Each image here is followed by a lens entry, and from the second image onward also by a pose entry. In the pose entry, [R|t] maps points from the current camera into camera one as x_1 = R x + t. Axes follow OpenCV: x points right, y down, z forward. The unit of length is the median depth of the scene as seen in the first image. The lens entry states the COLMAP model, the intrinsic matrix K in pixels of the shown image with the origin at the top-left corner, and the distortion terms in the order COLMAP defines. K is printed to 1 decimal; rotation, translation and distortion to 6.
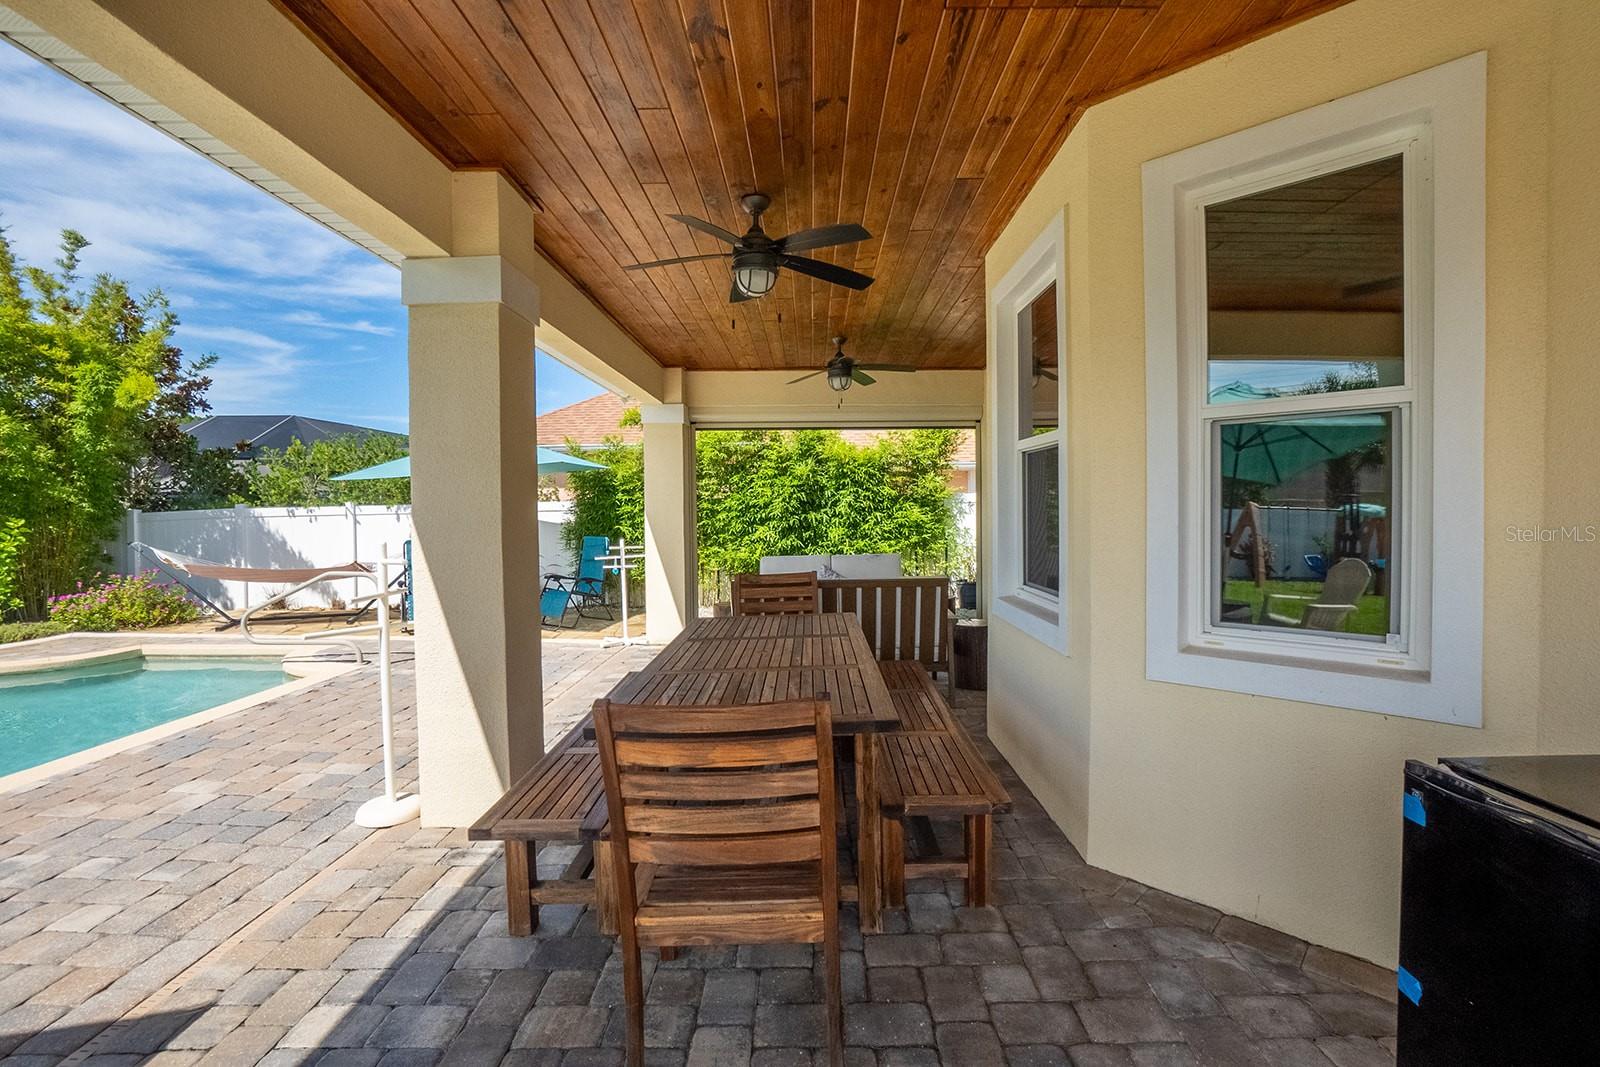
lens RADIAL K [[705.4, 0, 802.6], [0, 705.4, 526.6], [0, 0, 1]] dist [-0.055849, 0.017904]
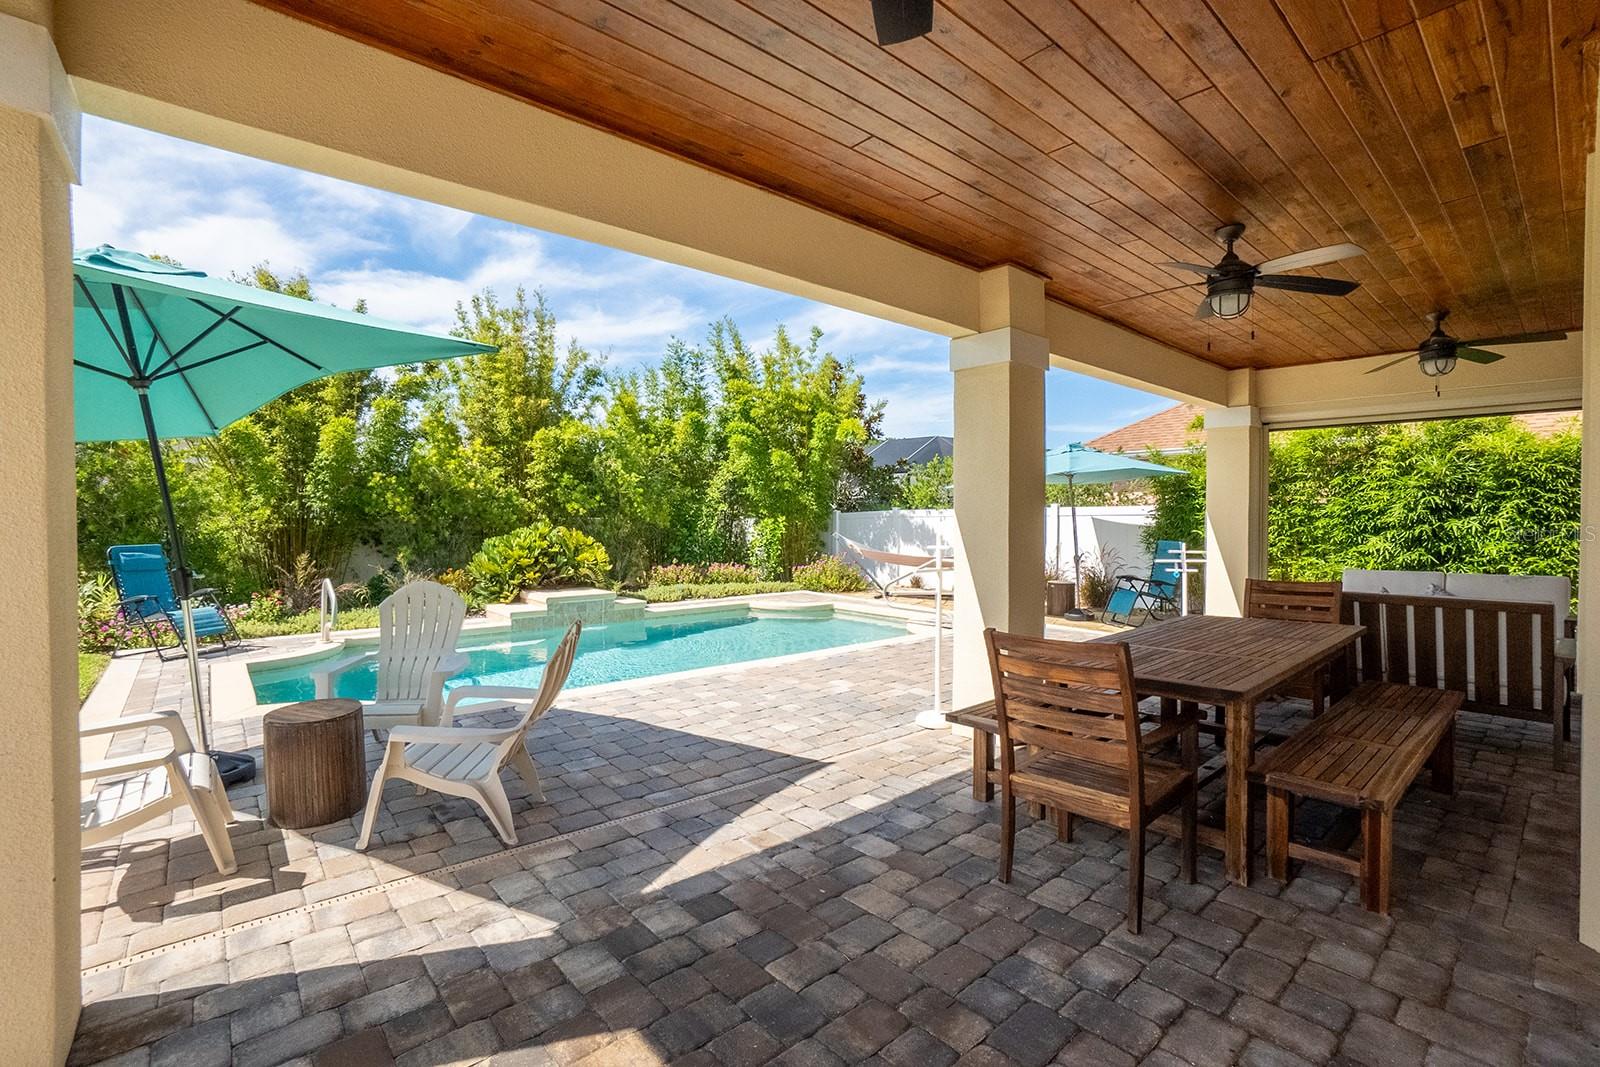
lens RADIAL K [[705.4, 0, 797.9], [0, 705.4, 521.5], [0, 0, 1]] dist [-0.055849, 0.017904]
pose [[0.663706, 0.017315, -0.747793, 0.122560], [-0.026708, 0.999643, -0.000559, 0.001598], [0.747517, 0.020343, 0.663931, -0.083816]]
